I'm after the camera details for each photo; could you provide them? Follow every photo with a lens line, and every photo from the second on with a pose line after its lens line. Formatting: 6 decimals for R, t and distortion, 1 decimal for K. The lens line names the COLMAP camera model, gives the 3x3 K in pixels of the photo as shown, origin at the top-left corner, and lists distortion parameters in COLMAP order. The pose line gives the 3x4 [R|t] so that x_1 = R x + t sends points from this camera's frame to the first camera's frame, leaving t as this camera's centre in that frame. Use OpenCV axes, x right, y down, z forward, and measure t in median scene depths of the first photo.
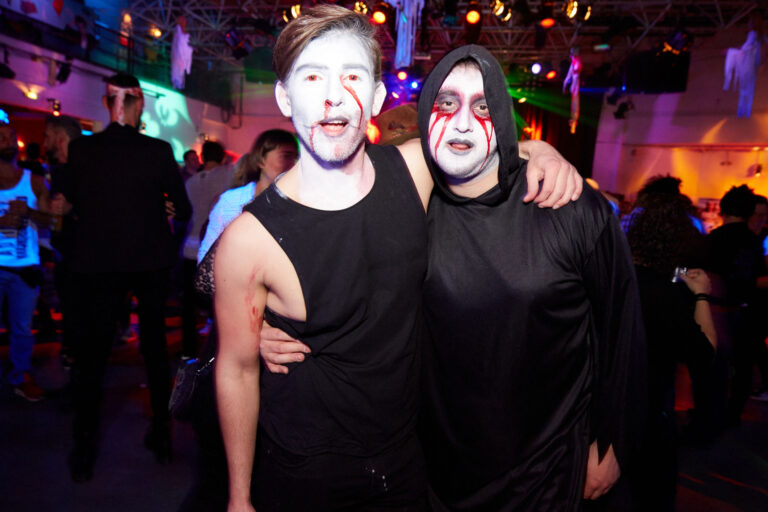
lens RADIAL K [[520.8, 0, 382.6], [0, 520.8, 254.3], [0, 0, 1]] dist [-0.027764, -0.001501]
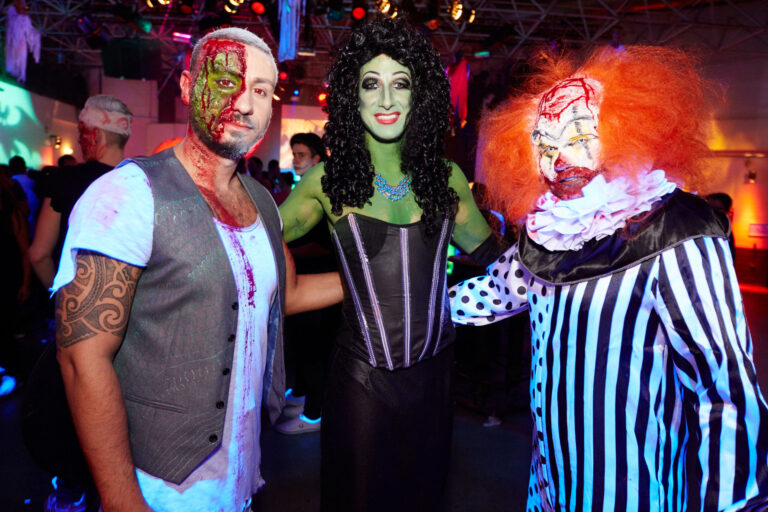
lens RADIAL K [[520.5, 0, 387.8], [0, 520.5, 257.0], [0, 0, 1]] dist [-0.034634, 0.002499]
pose [[0.972481, -0.036921, 0.230037, -0.008058], [0.039928, 0.999167, -0.008431, 0.002175], [-0.229534, 0.017384, 0.973145, 0.050465]]
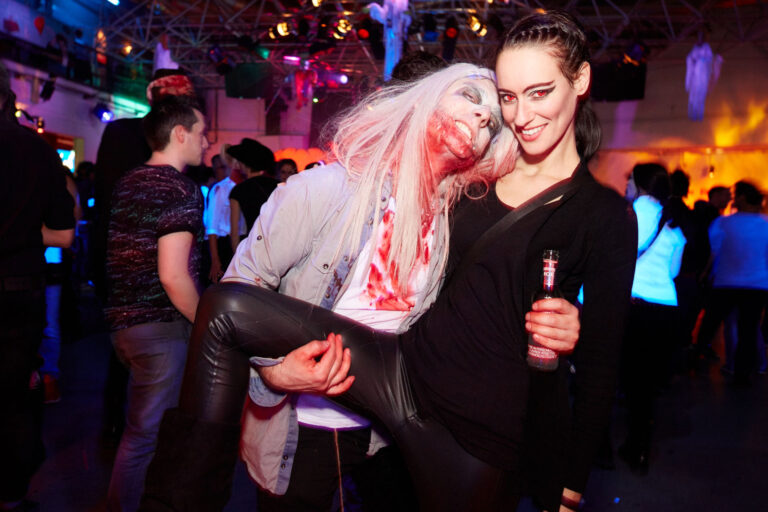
lens RADIAL K [[523.5, 0, 382.2], [0, 523.5, 255.8], [0, 0, 1]] dist [-0.025542, -0.003696]
pose [[0.996948, -0.036023, 0.069265, -0.047109], [0.037880, 0.998952, -0.025687, 0.020244], [-0.068268, 0.028232, 0.997268, -0.042215]]
